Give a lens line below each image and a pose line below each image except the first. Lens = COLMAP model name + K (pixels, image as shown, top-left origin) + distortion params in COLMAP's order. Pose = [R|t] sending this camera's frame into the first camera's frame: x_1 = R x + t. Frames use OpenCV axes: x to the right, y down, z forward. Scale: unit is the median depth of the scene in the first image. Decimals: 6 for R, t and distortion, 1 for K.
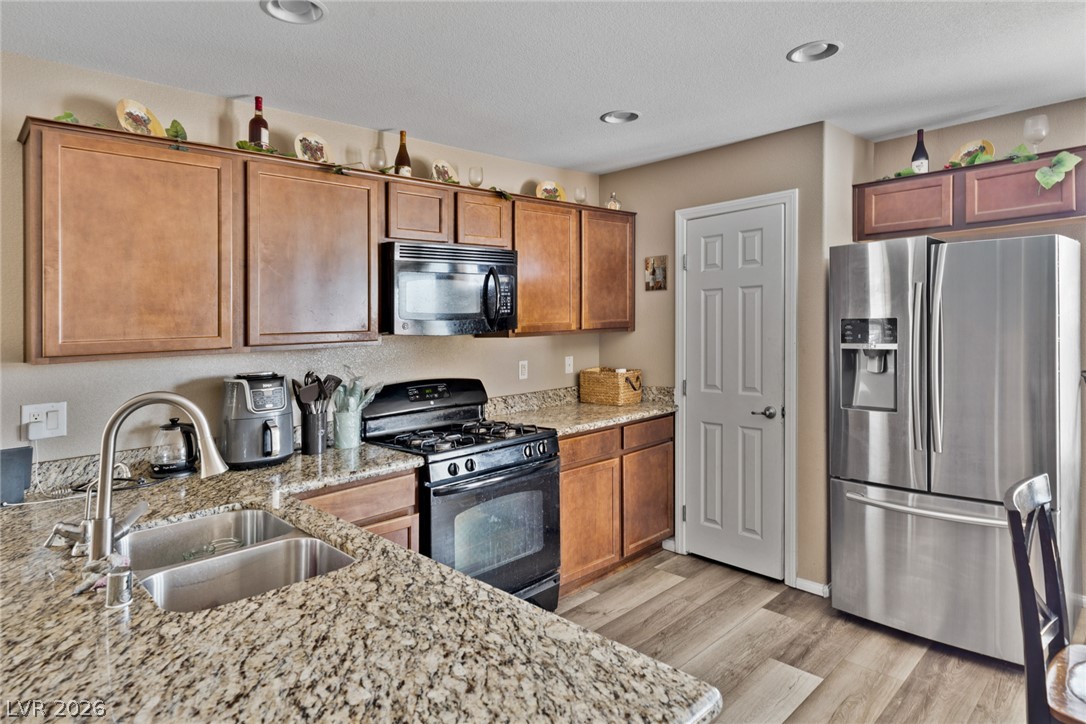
lens RADIAL K [[615.6, 0, 543.0], [0, 615.6, 362.0], [0, 0, 1]] dist [0.002372, -0.000277]
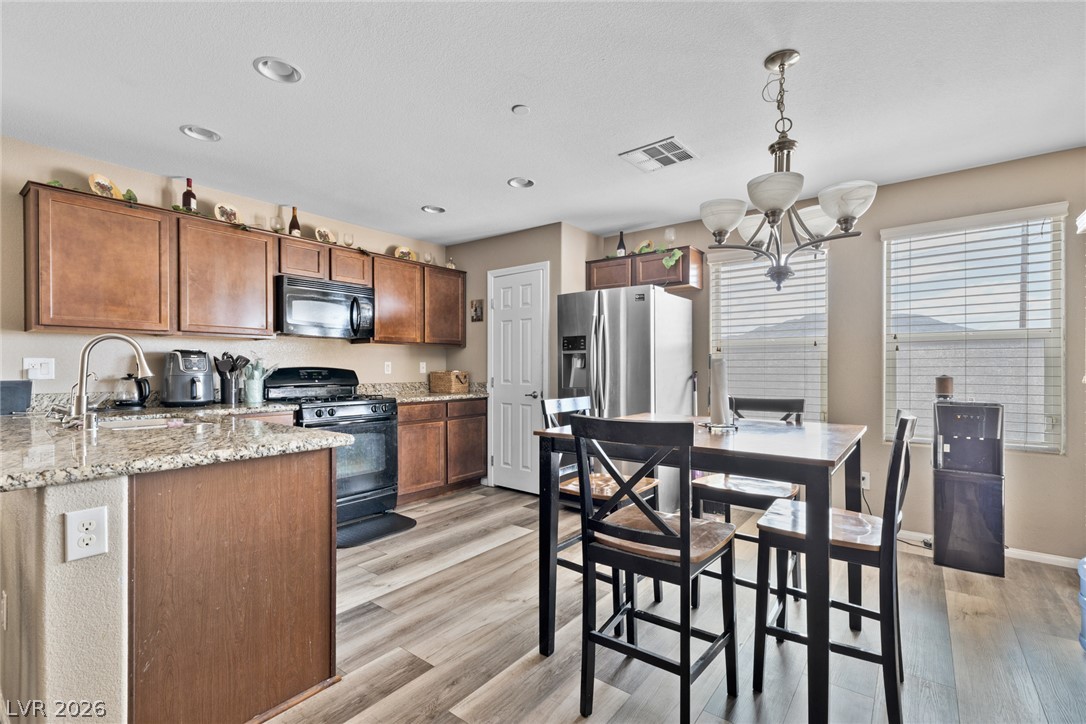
lens RADIAL K [[482.6, 0, 556.7], [0, 482.6, 413.7], [0, 0, 1]] dist [-0.000176, 0.000059]
pose [[0.986561, 0.014597, 0.162743, 0.258981], [-0.018886, 0.999513, 0.024838, 0.120922], [-0.162301, -0.027578, 0.986356, -0.373675]]
